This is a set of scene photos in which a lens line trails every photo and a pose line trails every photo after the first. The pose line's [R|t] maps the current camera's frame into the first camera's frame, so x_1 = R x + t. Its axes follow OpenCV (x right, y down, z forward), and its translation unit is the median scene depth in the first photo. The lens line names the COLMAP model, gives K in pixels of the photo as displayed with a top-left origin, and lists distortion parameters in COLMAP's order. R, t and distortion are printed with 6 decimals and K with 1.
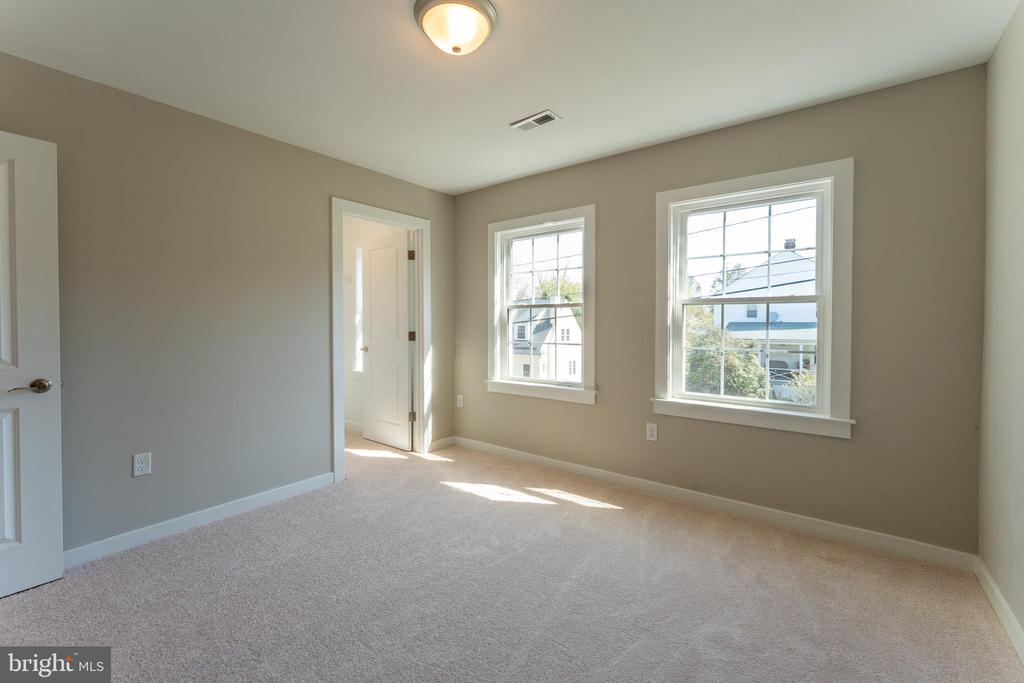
lens RADIAL K [[425.2, 0, 500.0], [0, 425.2, 327.5], [0, 0, 1]] dist [0.003053, -0.000892]
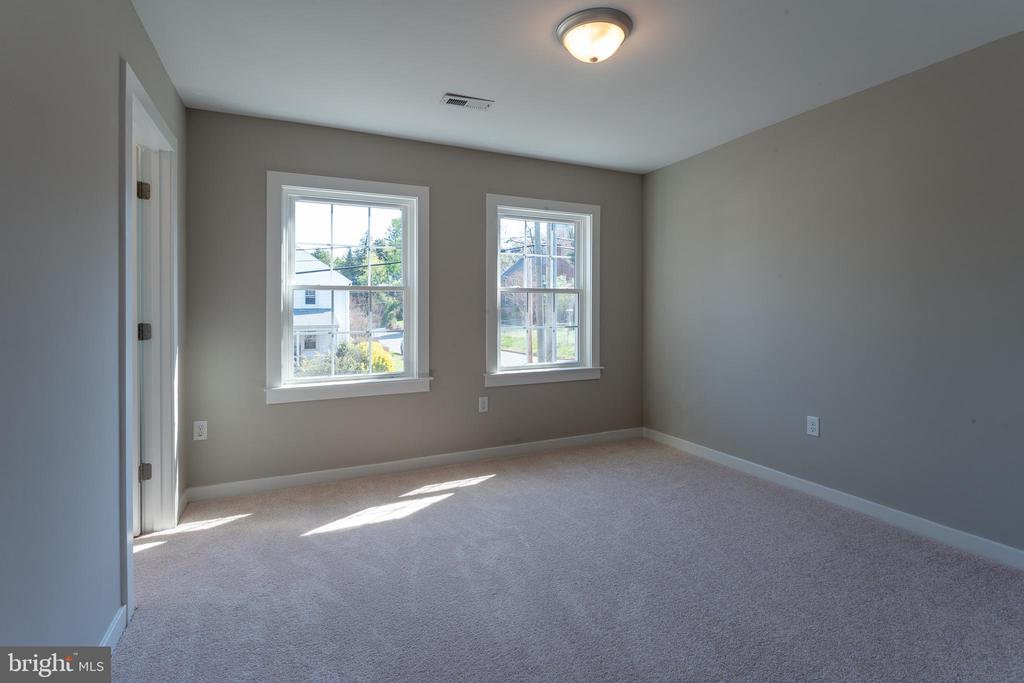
lens RADIAL K [[455.0, 0, 544.1], [0, 455.0, 307.3], [0, 0, 1]] dist [-0.001587, -0.000316]
pose [[0.457545, 0.001584, 0.889185, -0.627912], [0.016419, 0.999813, -0.010230, 0.004029], [-0.889035, 0.019280, 0.457434, 0.302252]]
